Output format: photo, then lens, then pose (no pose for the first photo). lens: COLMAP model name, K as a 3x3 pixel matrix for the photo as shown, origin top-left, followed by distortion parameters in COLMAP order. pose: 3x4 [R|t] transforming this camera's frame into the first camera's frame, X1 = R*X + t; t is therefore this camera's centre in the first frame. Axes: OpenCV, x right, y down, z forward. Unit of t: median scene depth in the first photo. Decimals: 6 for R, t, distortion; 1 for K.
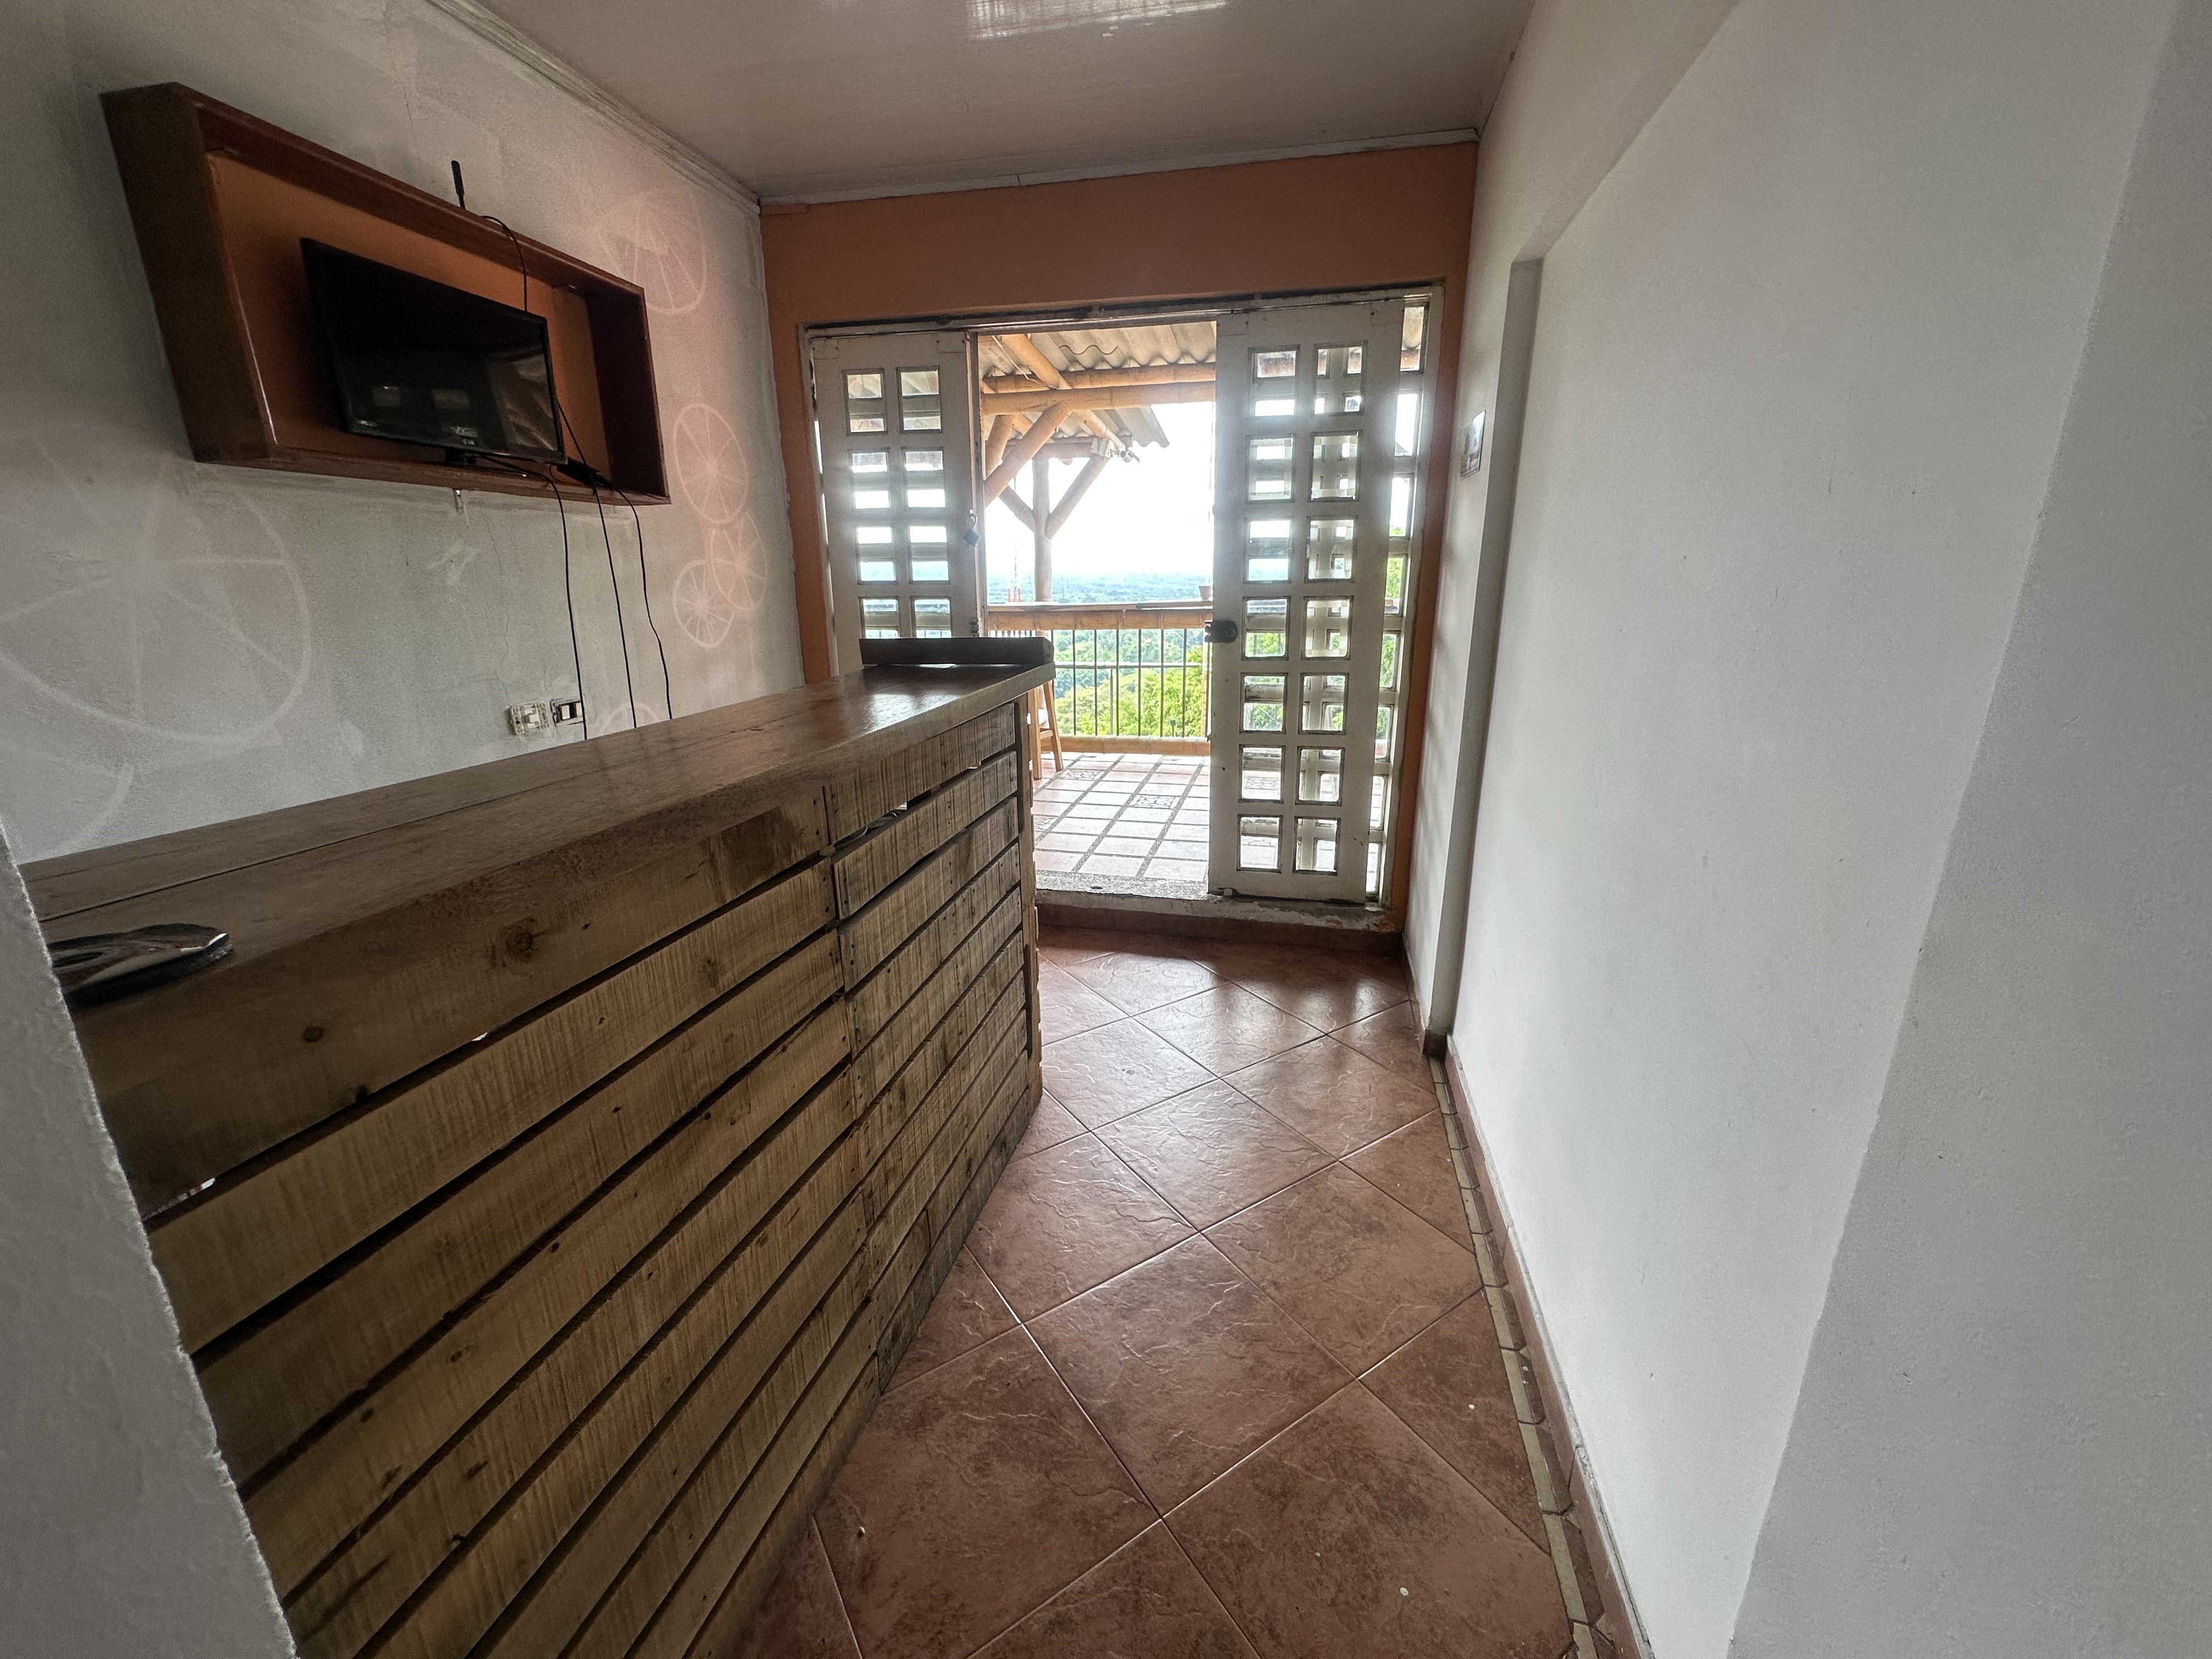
lens RADIAL K [[886.8, 0, 1106.0], [0, 886.8, 829.5], [0, 0, 1]] dist [-0.002792, 0.000014]
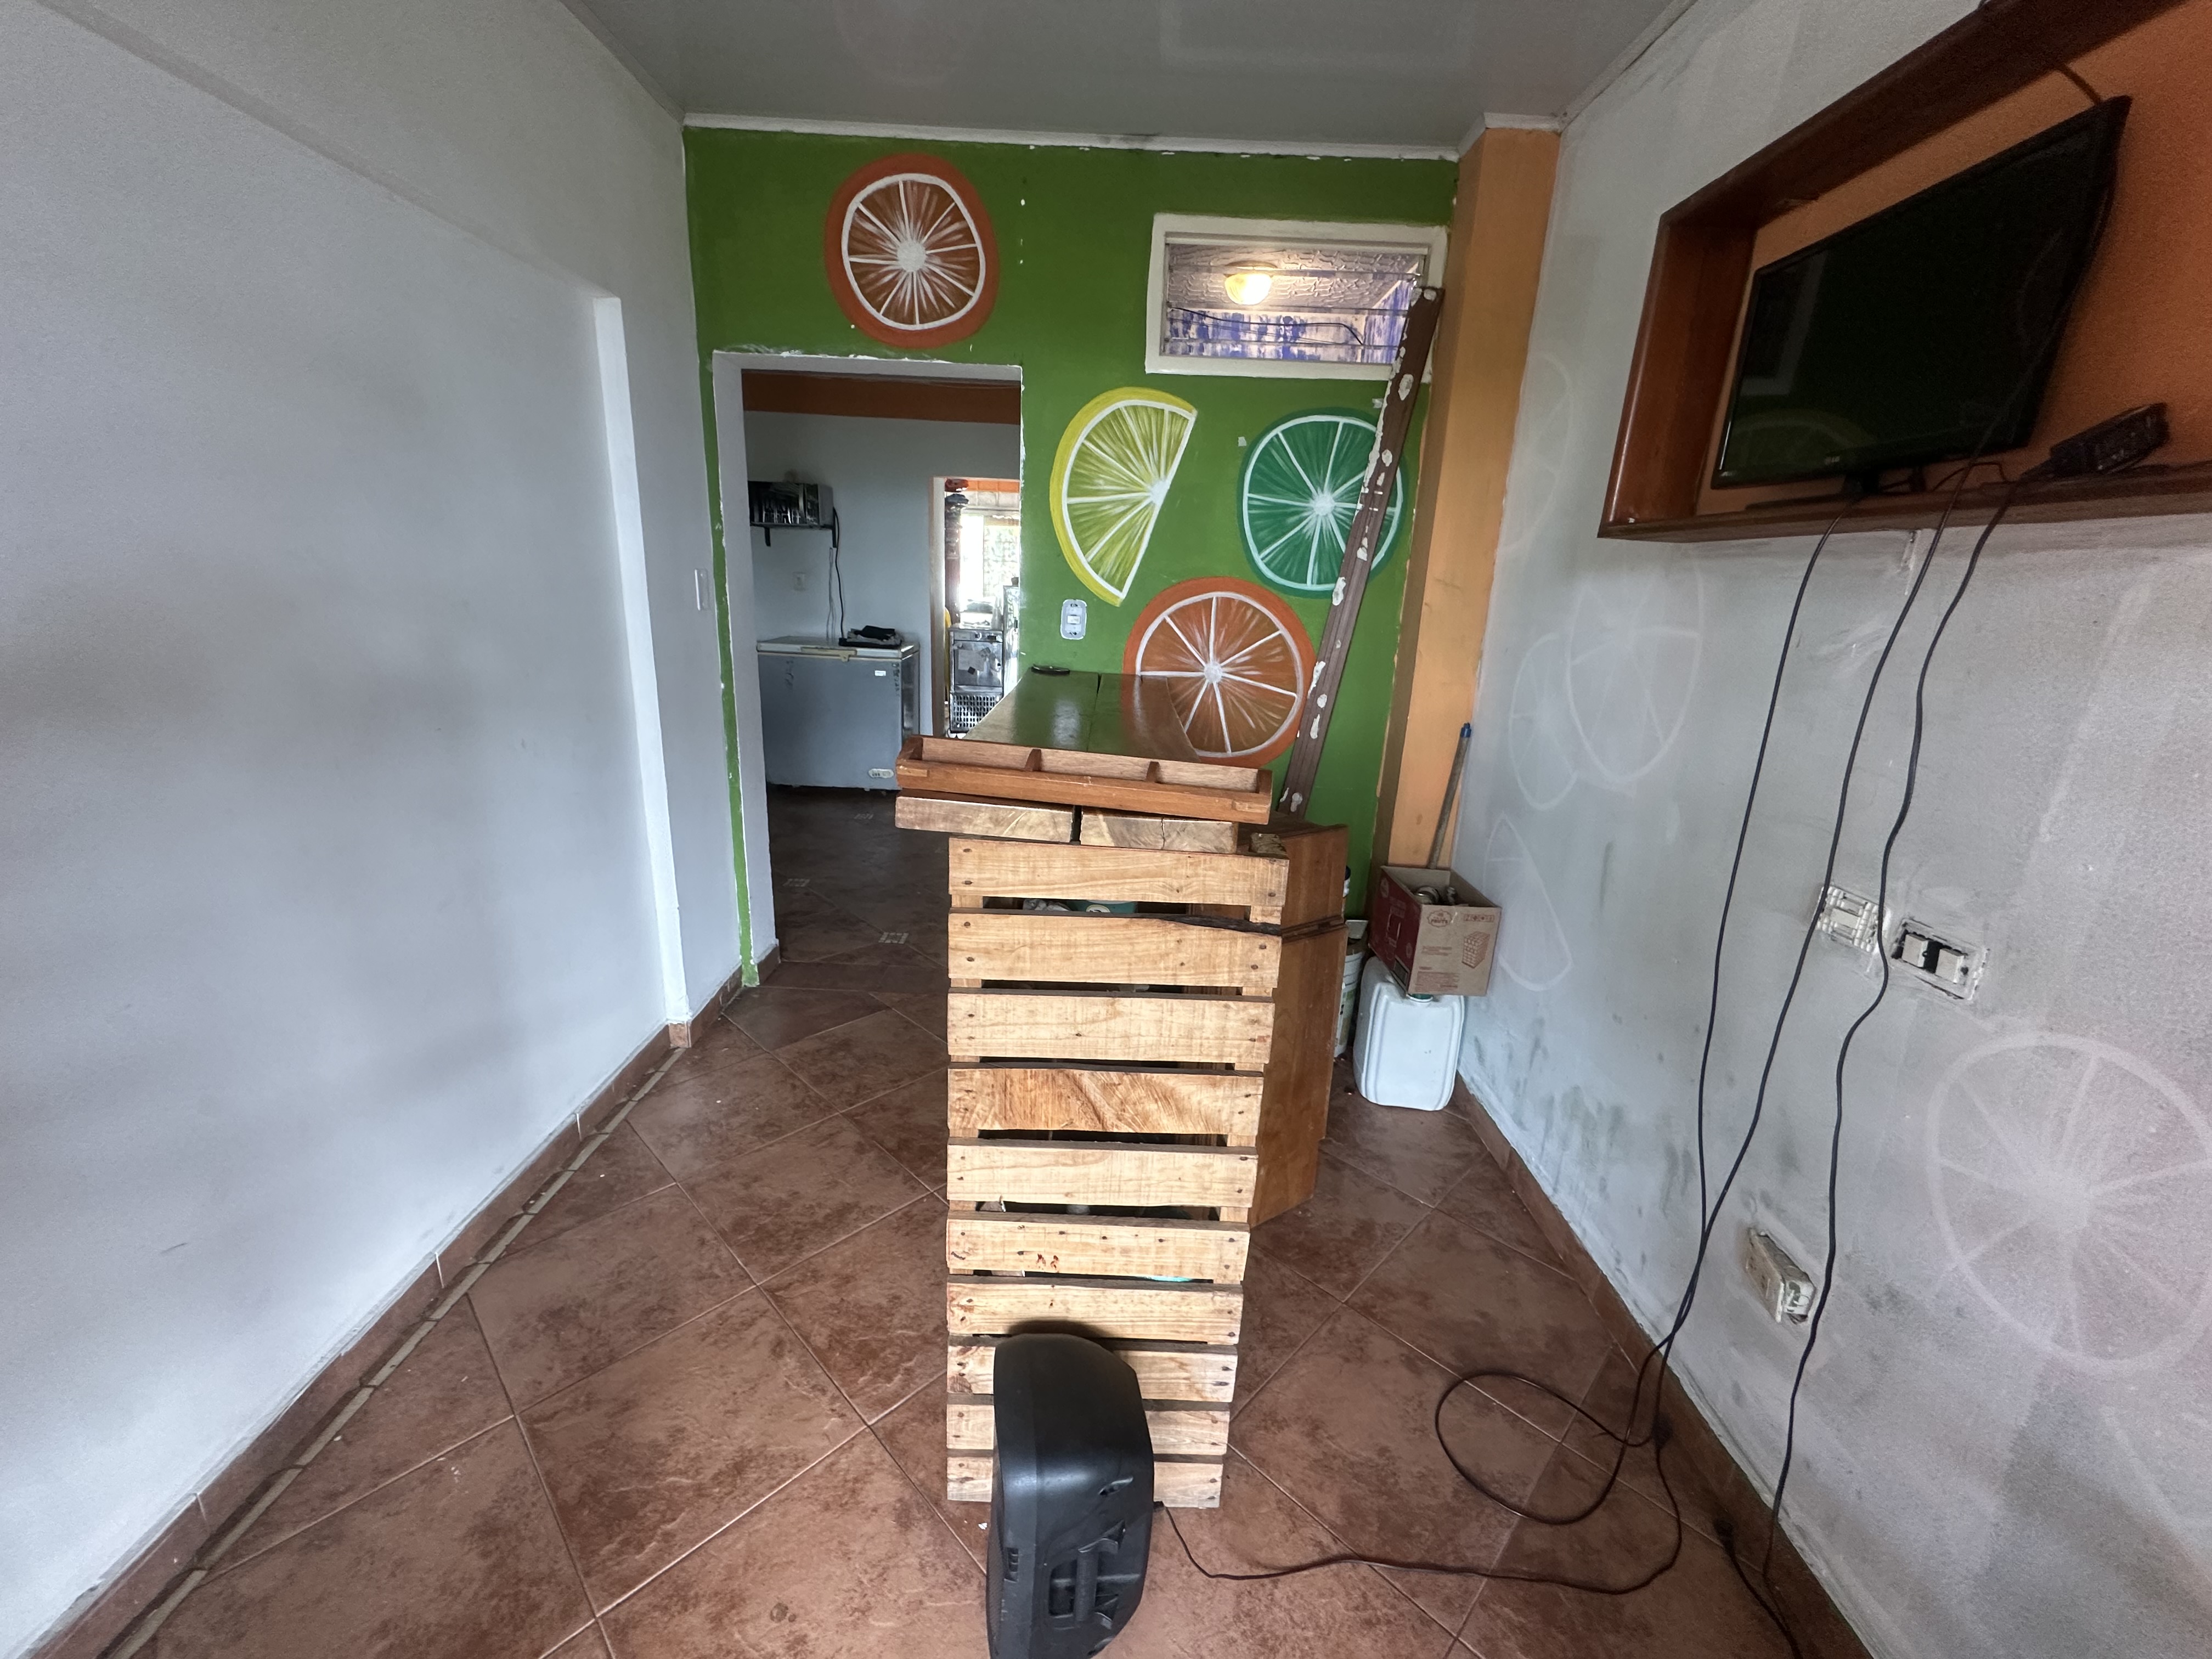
lens RADIAL K [[886.8, 0, 1106.0], [0, 886.8, 829.5], [0, 0, 1]] dist [-0.002792, 0.000014]
pose [[-0.978848, 0.015768, -0.203982, -0.094161], [-0.095270, 0.847202, 0.522659, -0.623353], [0.181056, 0.531036, -0.827780, 1.978875]]
